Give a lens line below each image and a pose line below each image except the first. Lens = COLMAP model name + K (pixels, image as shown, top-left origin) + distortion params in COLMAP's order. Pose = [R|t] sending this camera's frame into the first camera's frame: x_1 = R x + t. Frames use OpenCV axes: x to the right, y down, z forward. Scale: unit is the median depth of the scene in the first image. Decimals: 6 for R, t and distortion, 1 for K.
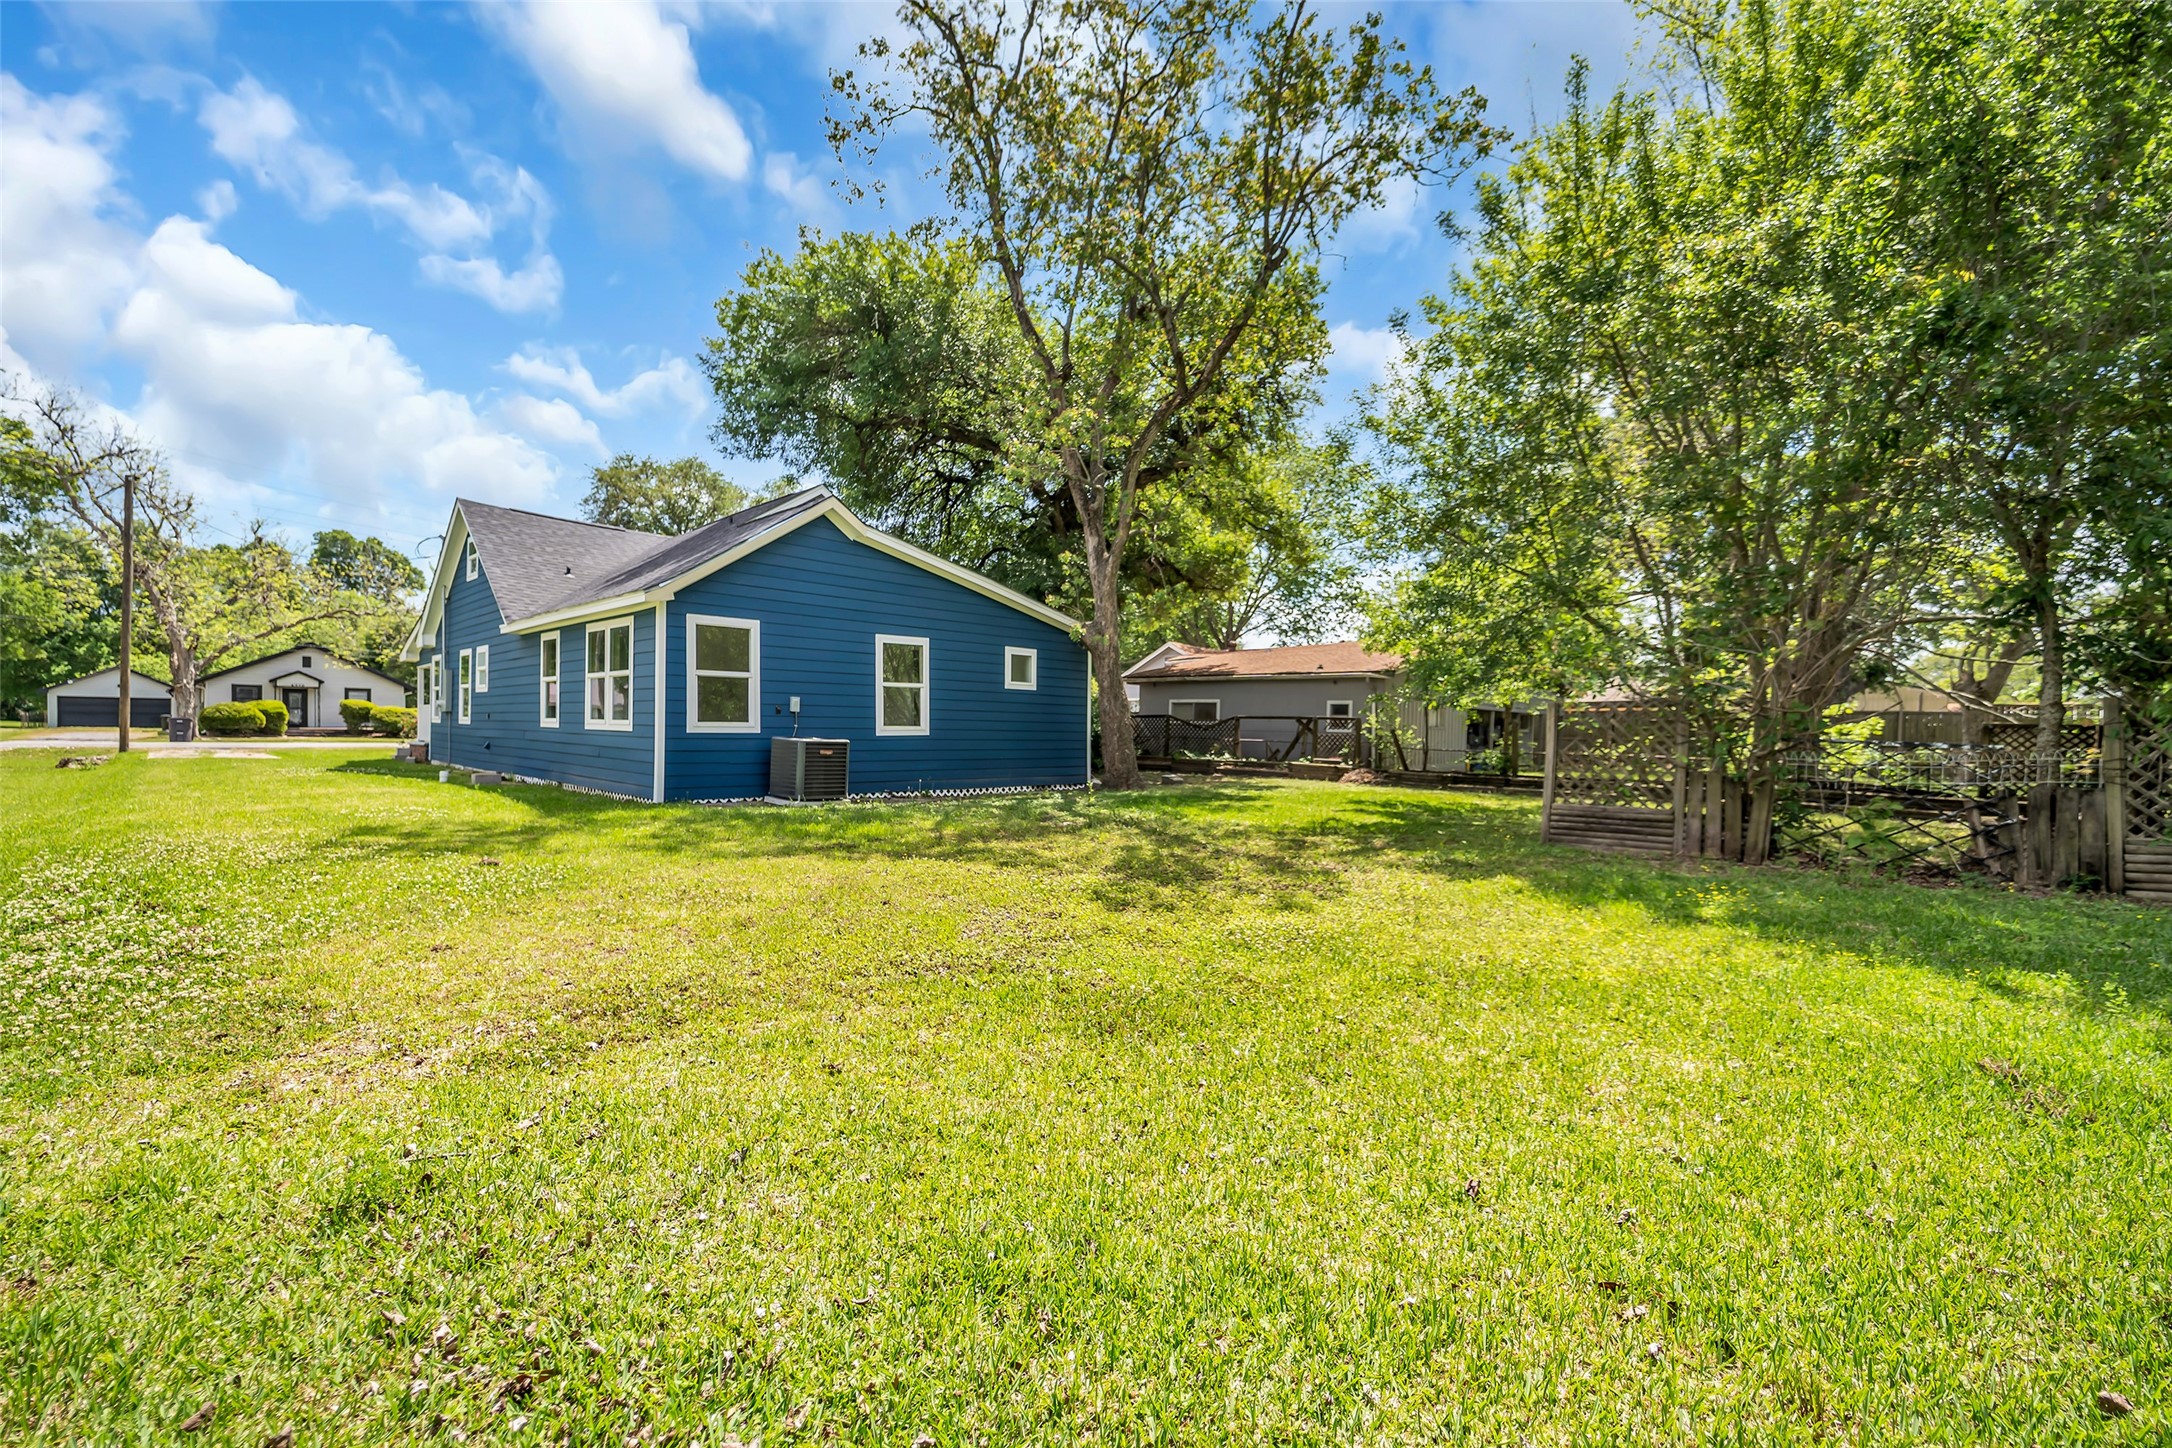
lens RADIAL K [[875.2, 0, 1084.6], [0, 875.2, 739.1], [0, 0, 1]] dist [0.000845, 0.000127]
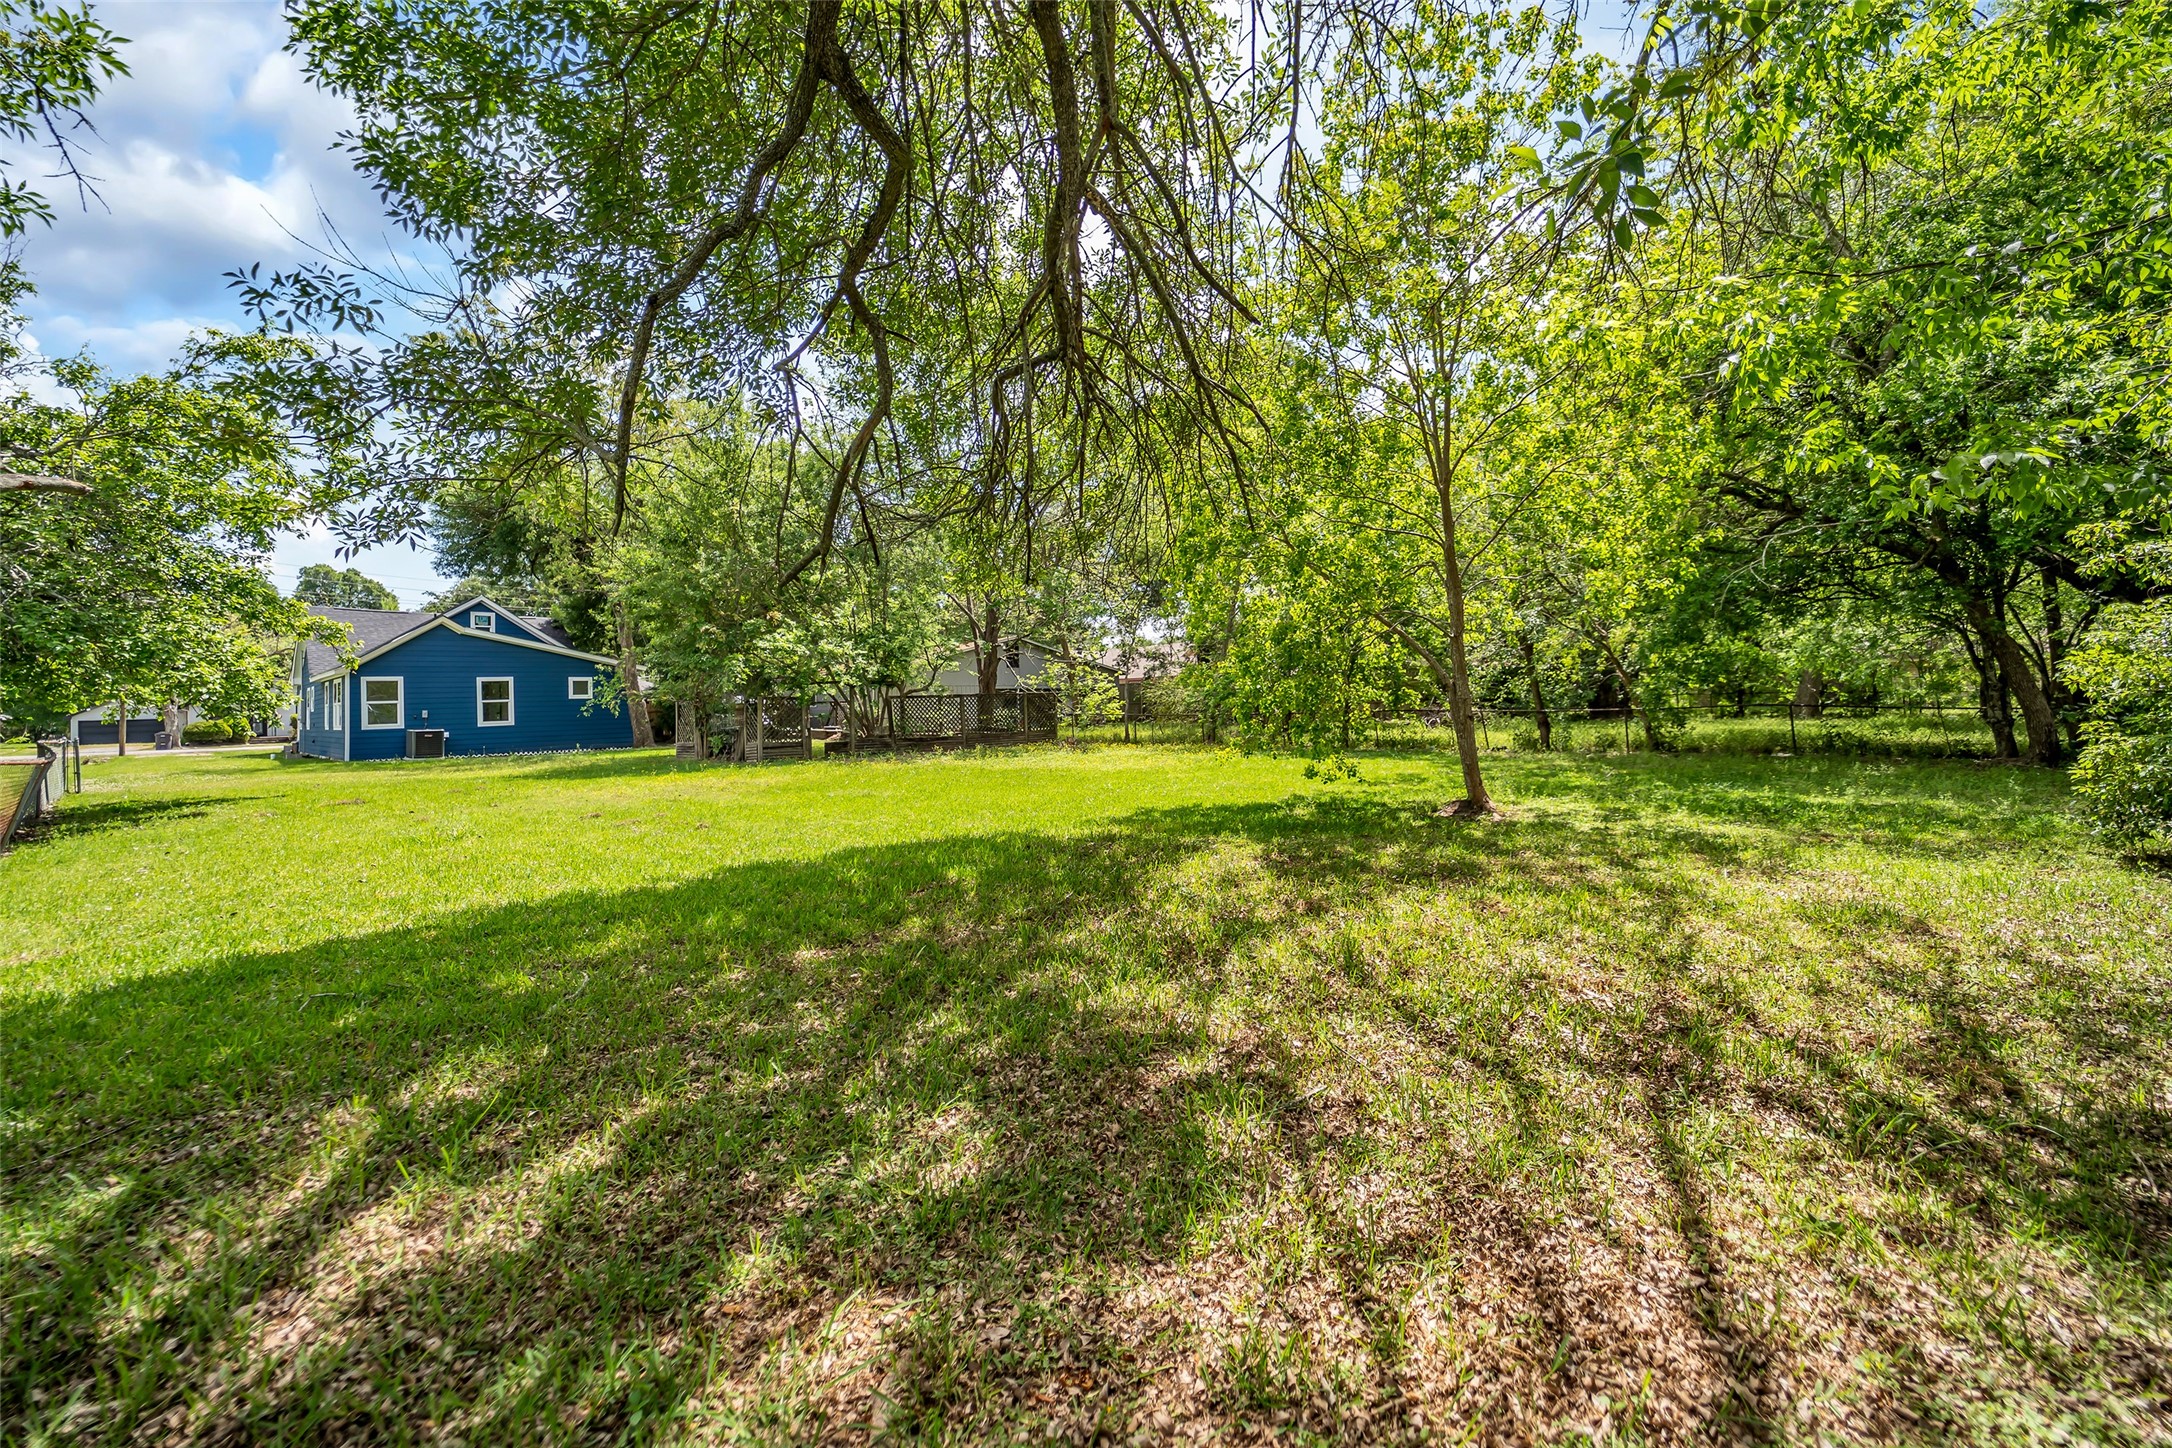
lens RADIAL K [[875.2, 0, 1082.5], [0, 875.2, 723.5], [0, 0, 1]] dist [0.000845, 0.000127]
pose [[0.998985, -0.044837, -0.004278, 0.379280], [0.044878, 0.998942, 0.010049, 0.010109], [0.003823, -0.010231, 0.999940, -0.337264]]
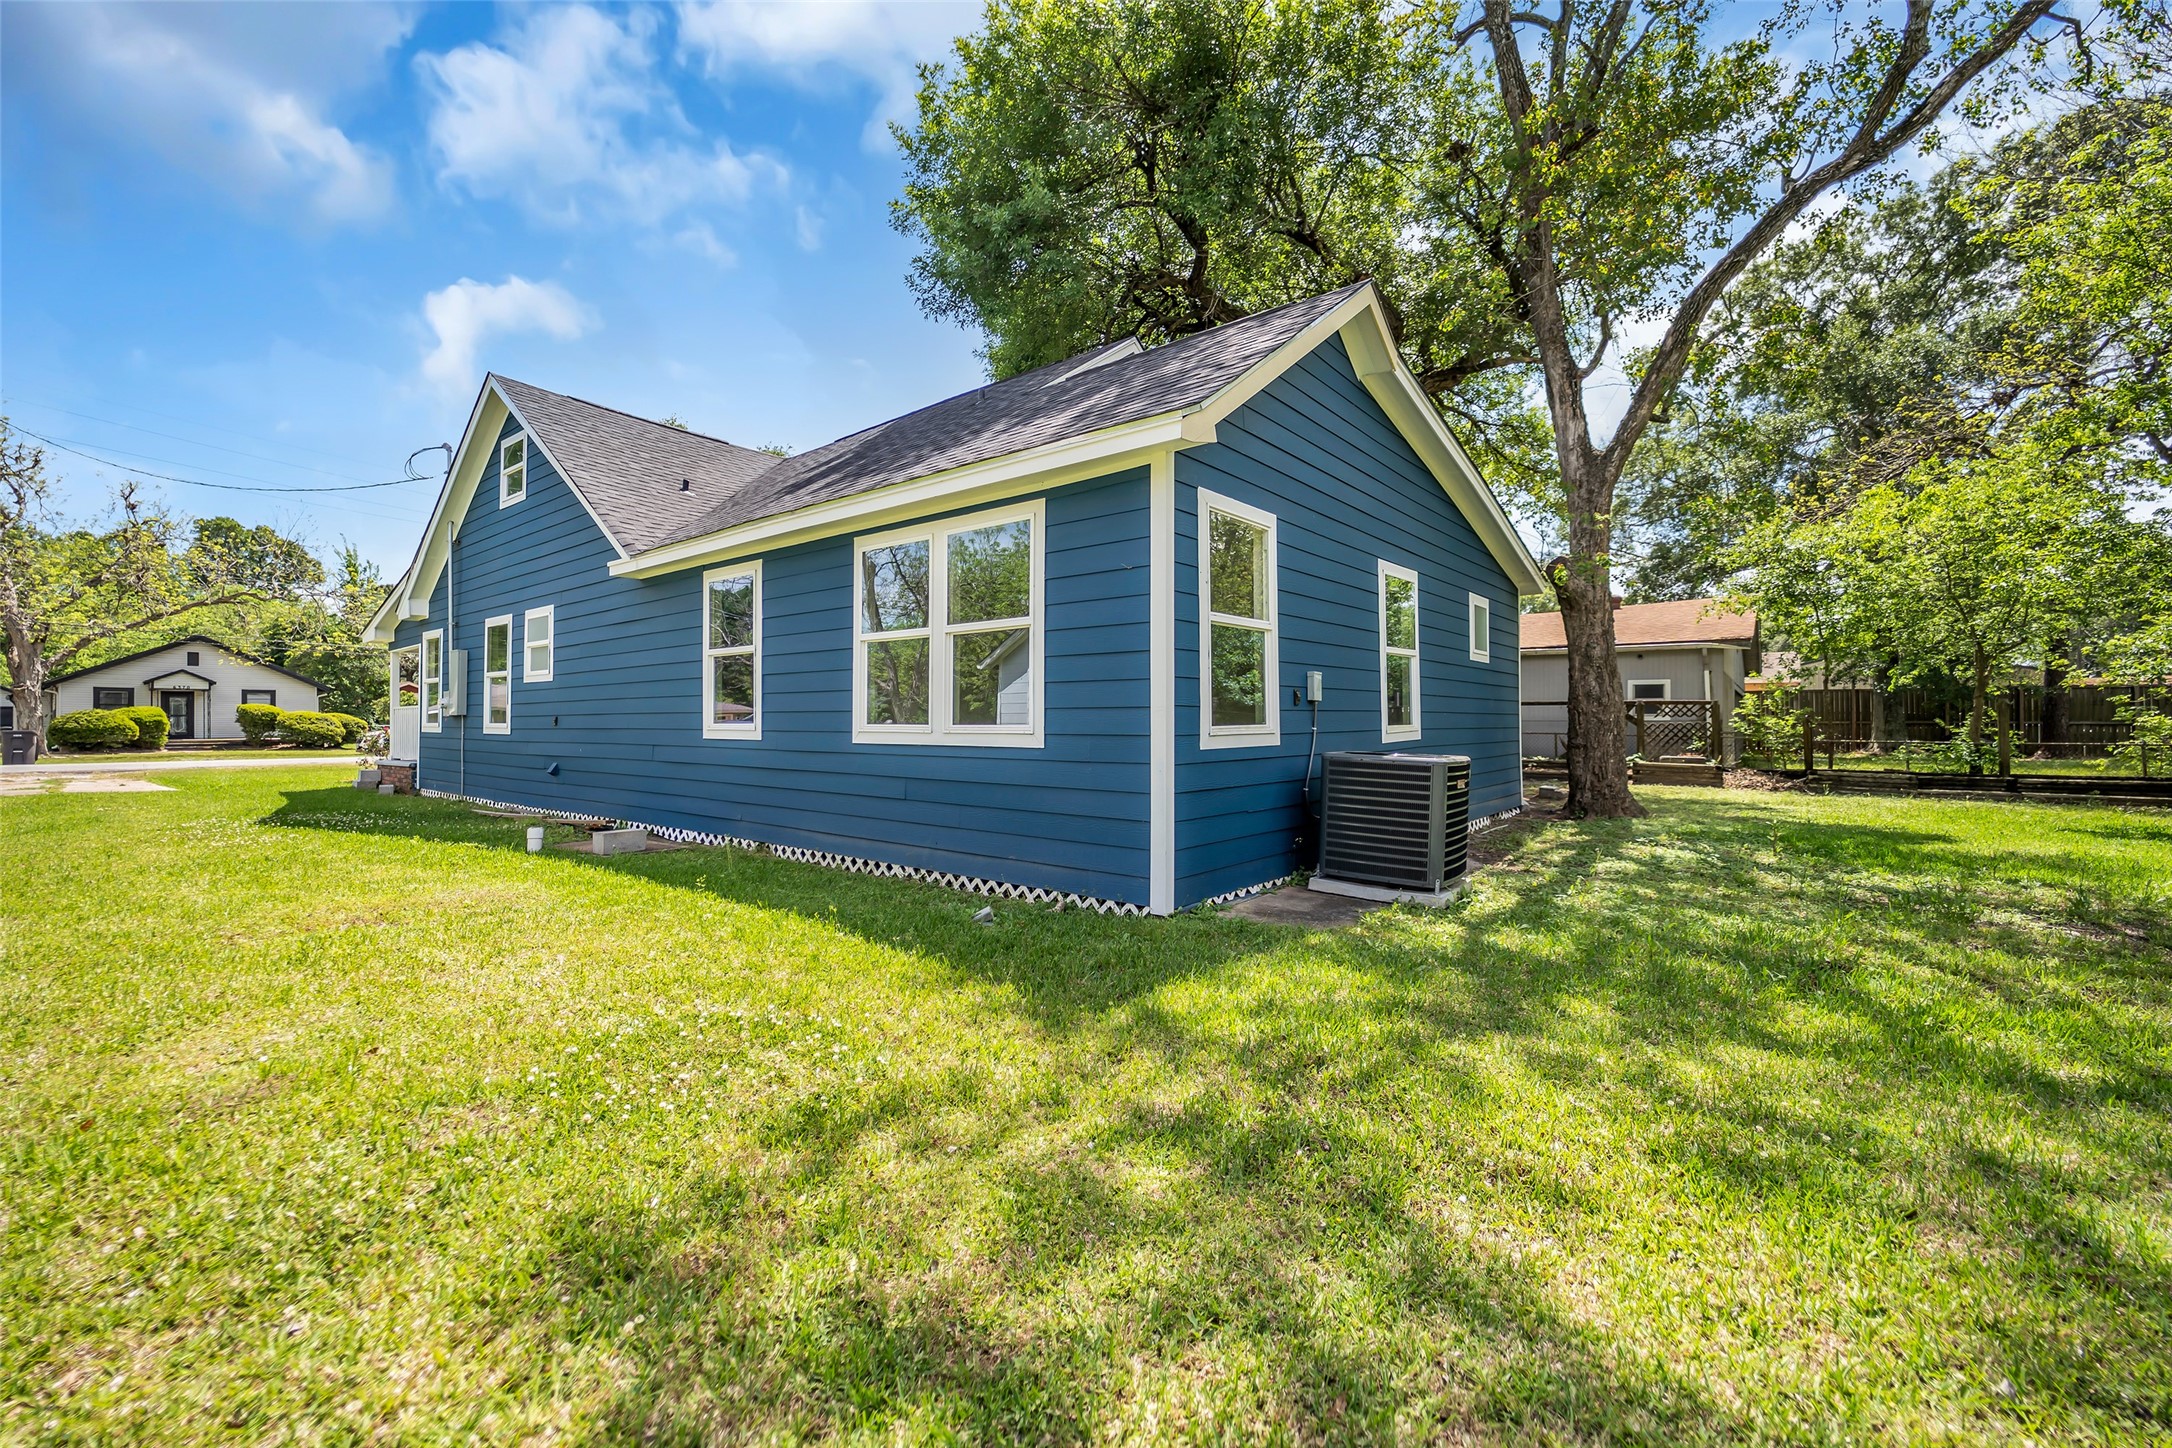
lens RADIAL K [[875.2, 0, 1091.6], [0, 875.2, 707.7], [0, 0, 1]] dist [0.000845, 0.000127]
pose [[0.996723, -0.018645, 0.078711, -0.145502], [0.020704, 0.999462, -0.025424, -0.005103], [-0.078195, 0.026970, 0.996573, 0.149080]]
